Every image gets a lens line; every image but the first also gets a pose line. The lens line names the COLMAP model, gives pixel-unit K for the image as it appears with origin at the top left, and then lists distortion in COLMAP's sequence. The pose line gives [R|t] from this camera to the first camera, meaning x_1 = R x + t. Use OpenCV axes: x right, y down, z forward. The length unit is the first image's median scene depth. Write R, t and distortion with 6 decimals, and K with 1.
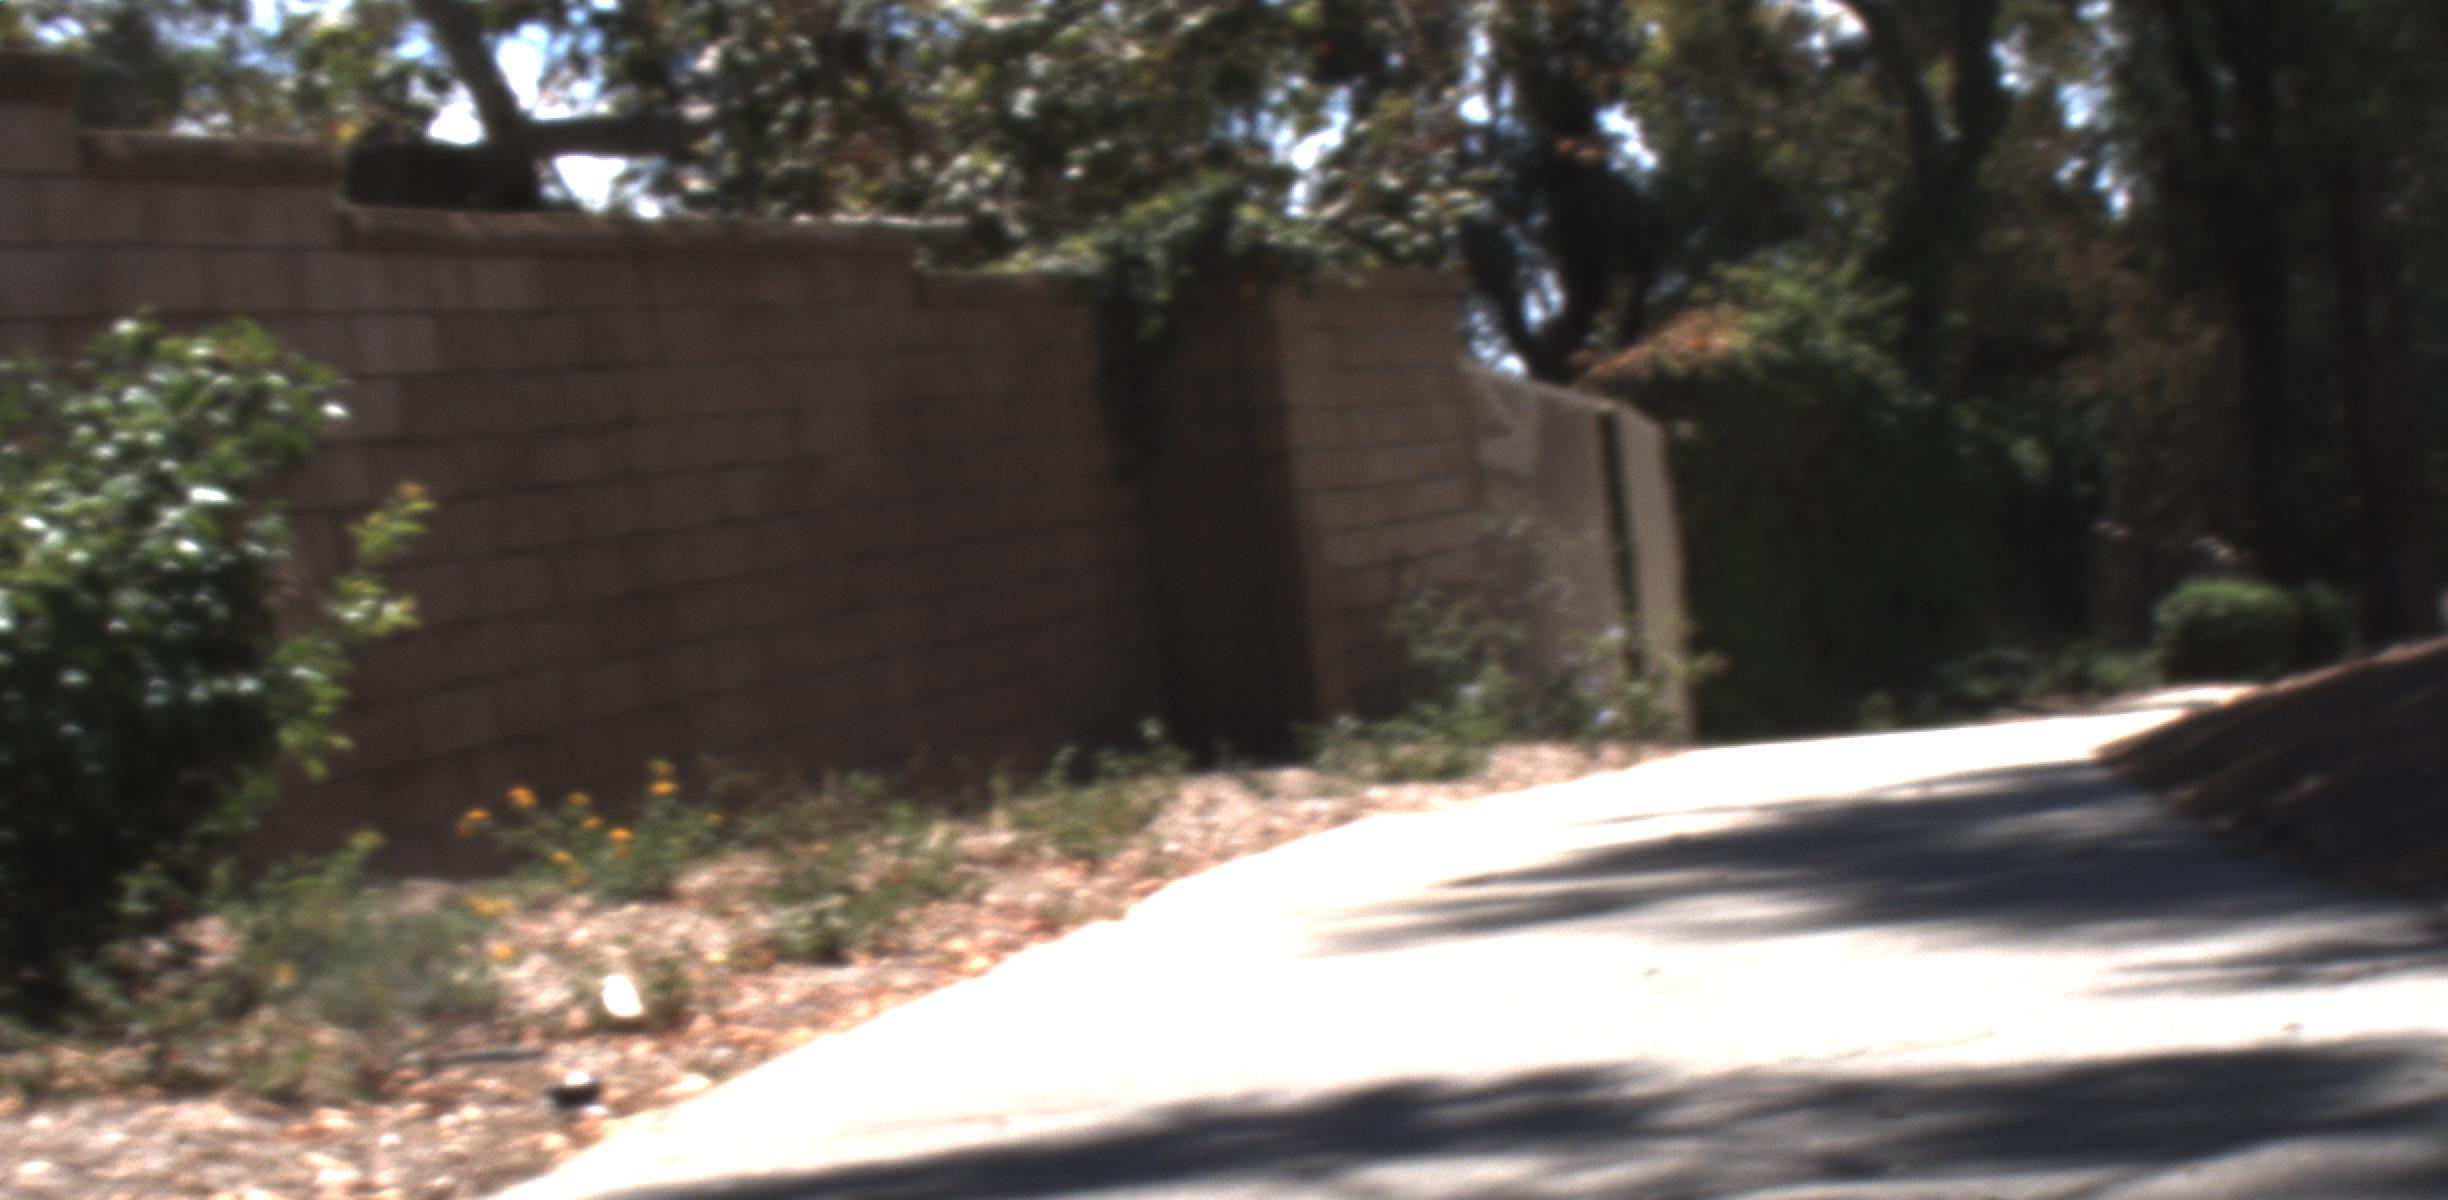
lens RADIAL K [[4951.8, 0, 1221.0], [0, 4951.8, 896.8], [0, 0, 1]] dist [-0.132938, 0.446864]
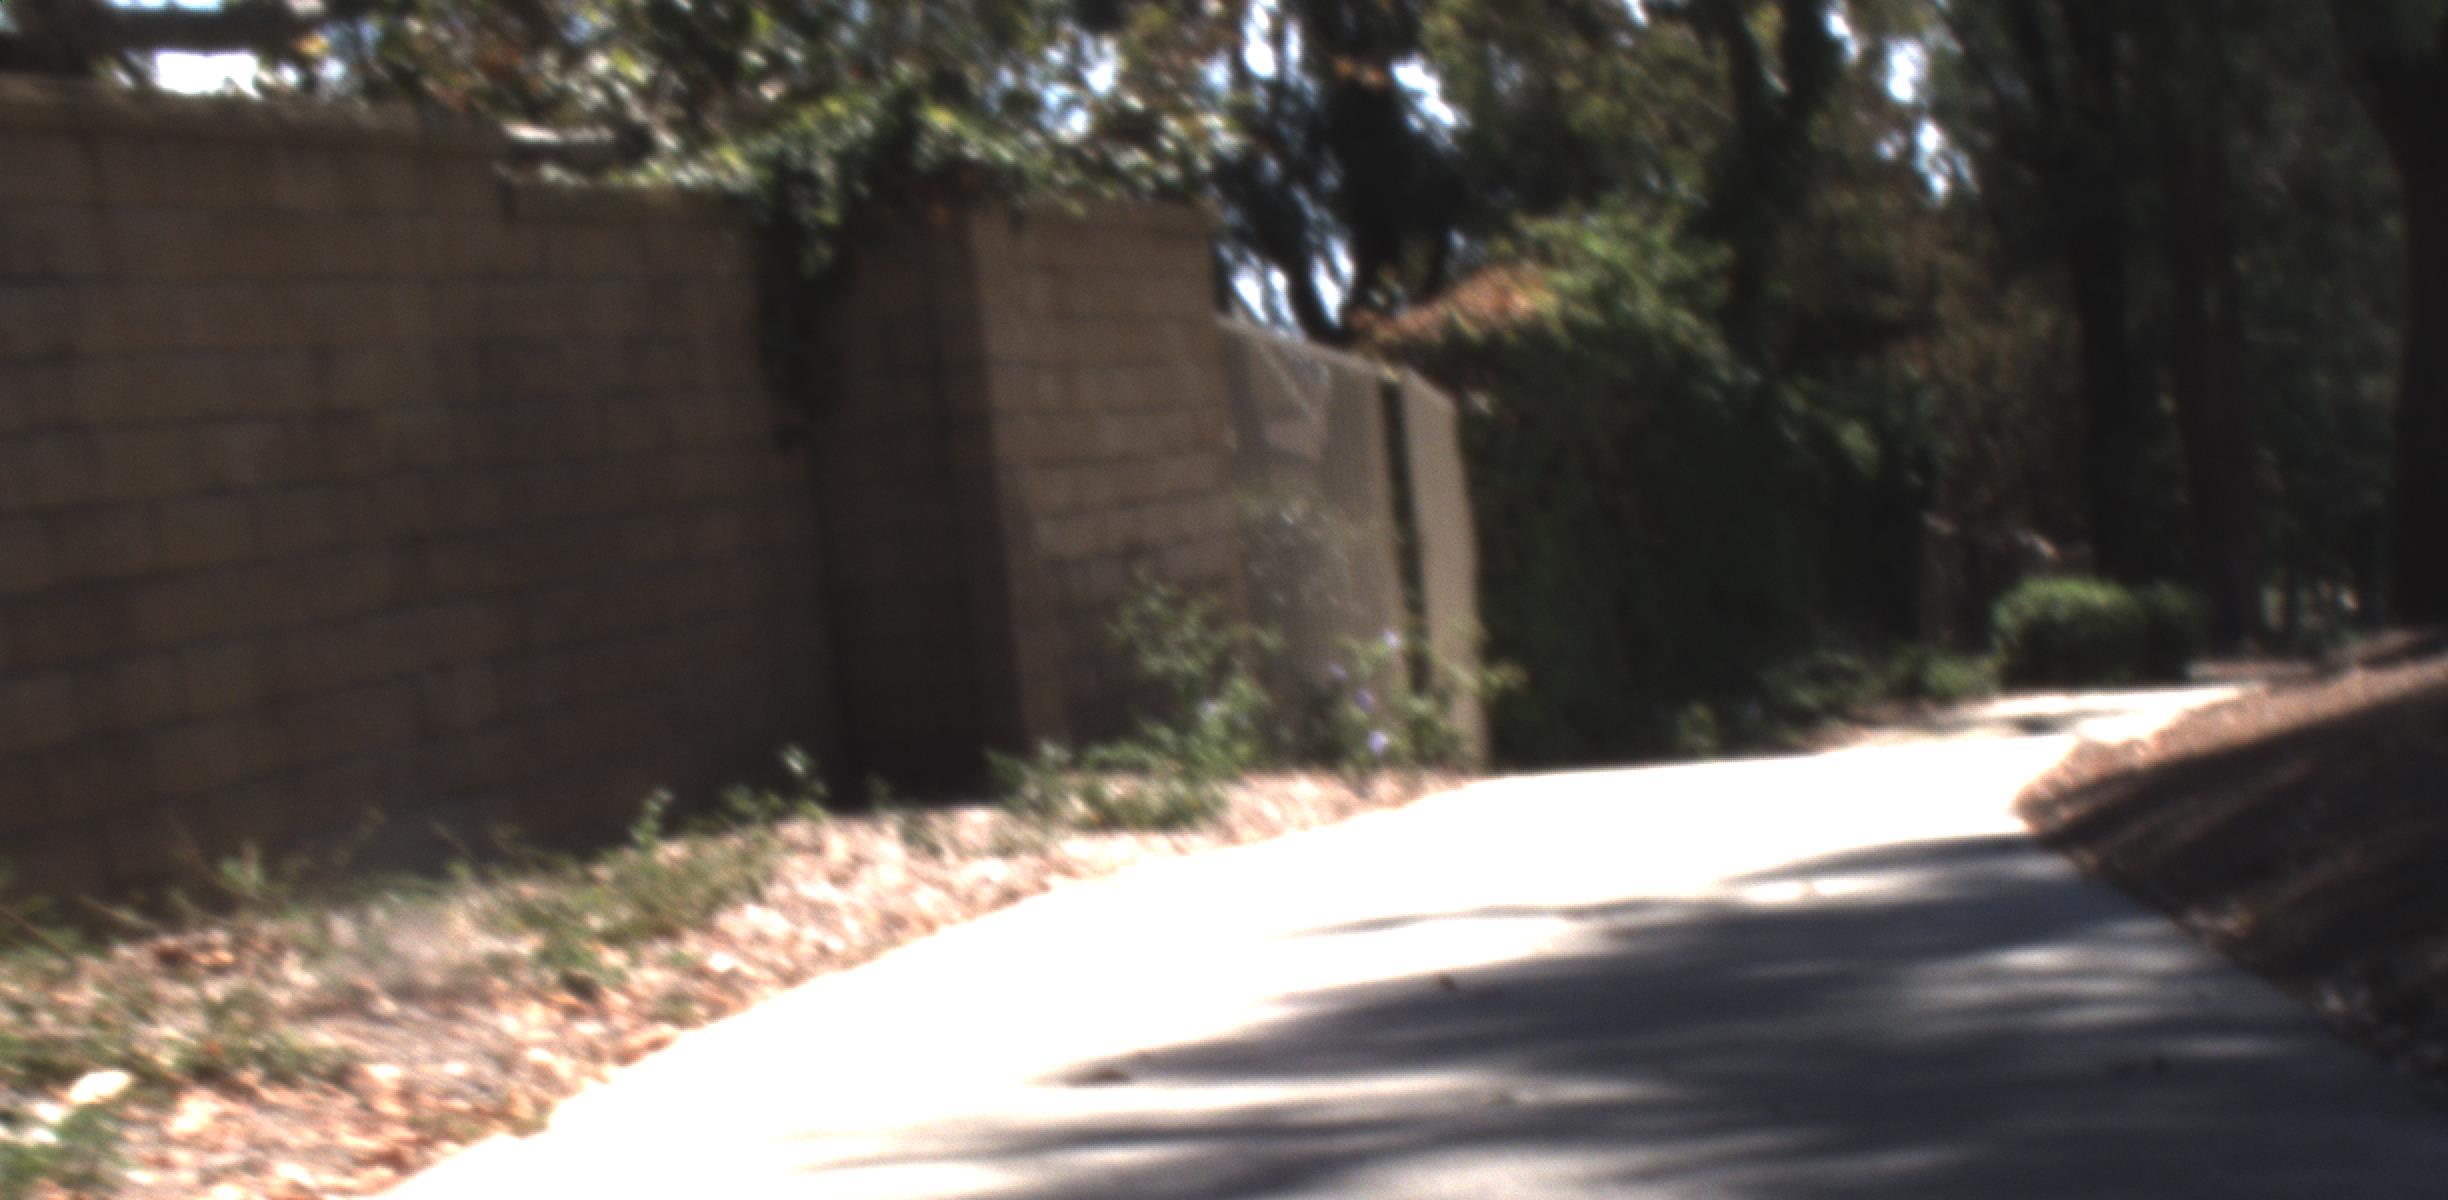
lens RADIAL K [[4951.8, 0, 1221.0], [0, 4951.8, 896.8], [0, 0, 1]] dist [-0.132938, 0.446864]
pose [[0.999154, 0.008300, 0.040289, 0.013725], [-0.008408, 0.999961, 0.002523, -0.009226], [-0.040266, -0.002860, 0.999185, 0.130757]]
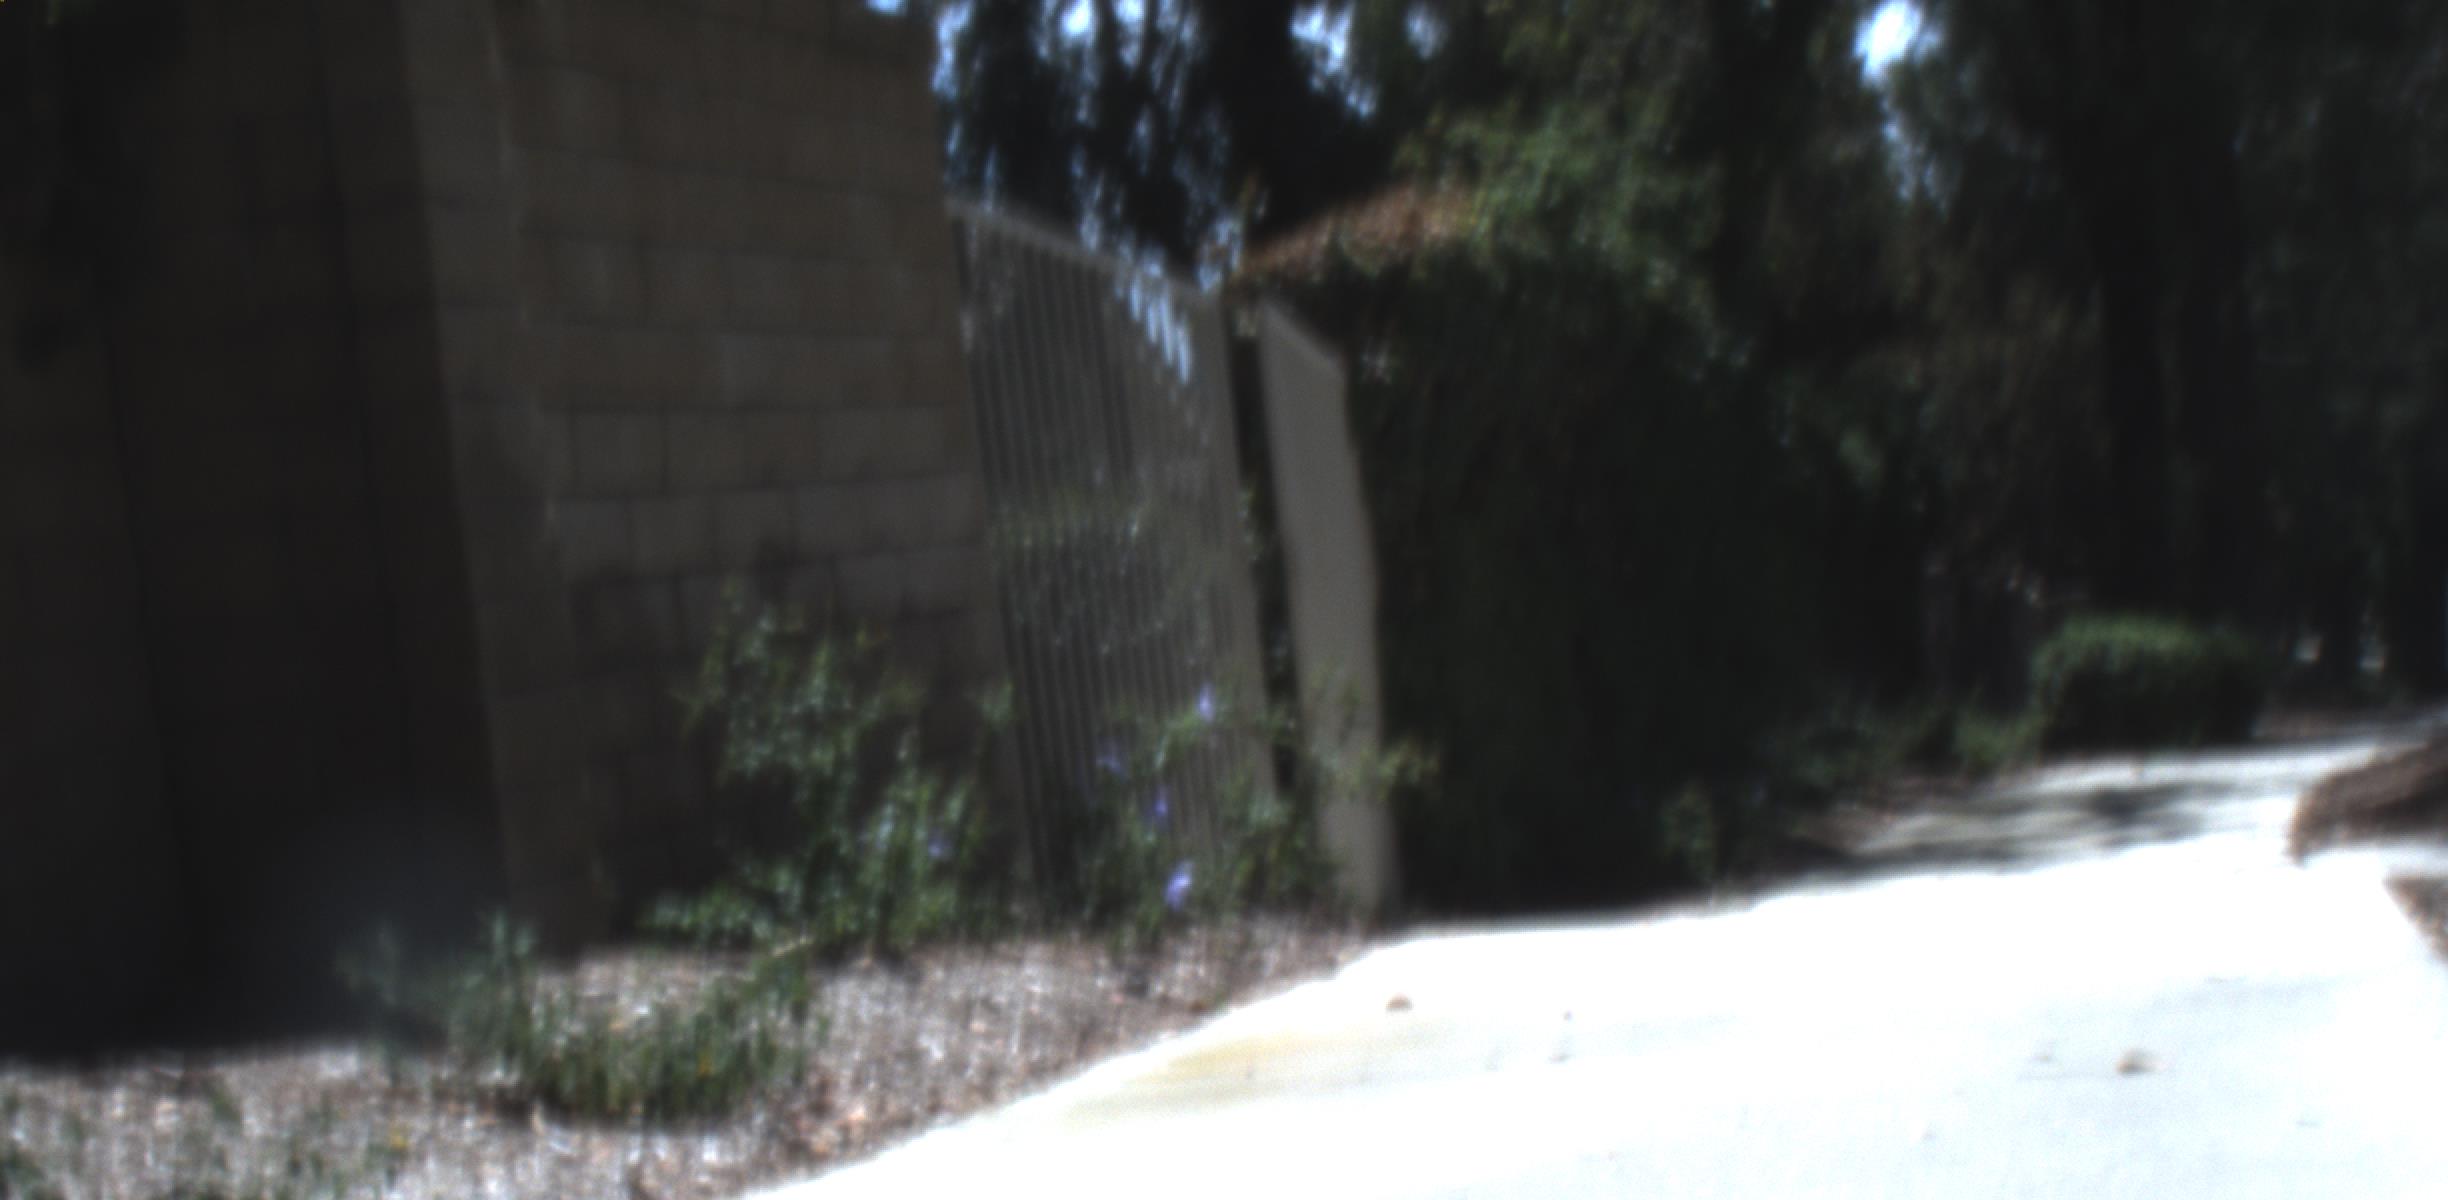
lens RADIAL K [[4951.8, 0, 1221.0], [0, 4951.8, 896.8], [0, 0, 1]] dist [-0.132938, 0.446864]
pose [[0.998592, 0.002534, 0.052990, 0.042240], [-0.002049, 0.999955, -0.009212, -0.023094], [-0.053011, 0.009091, 0.998553, 0.393245]]
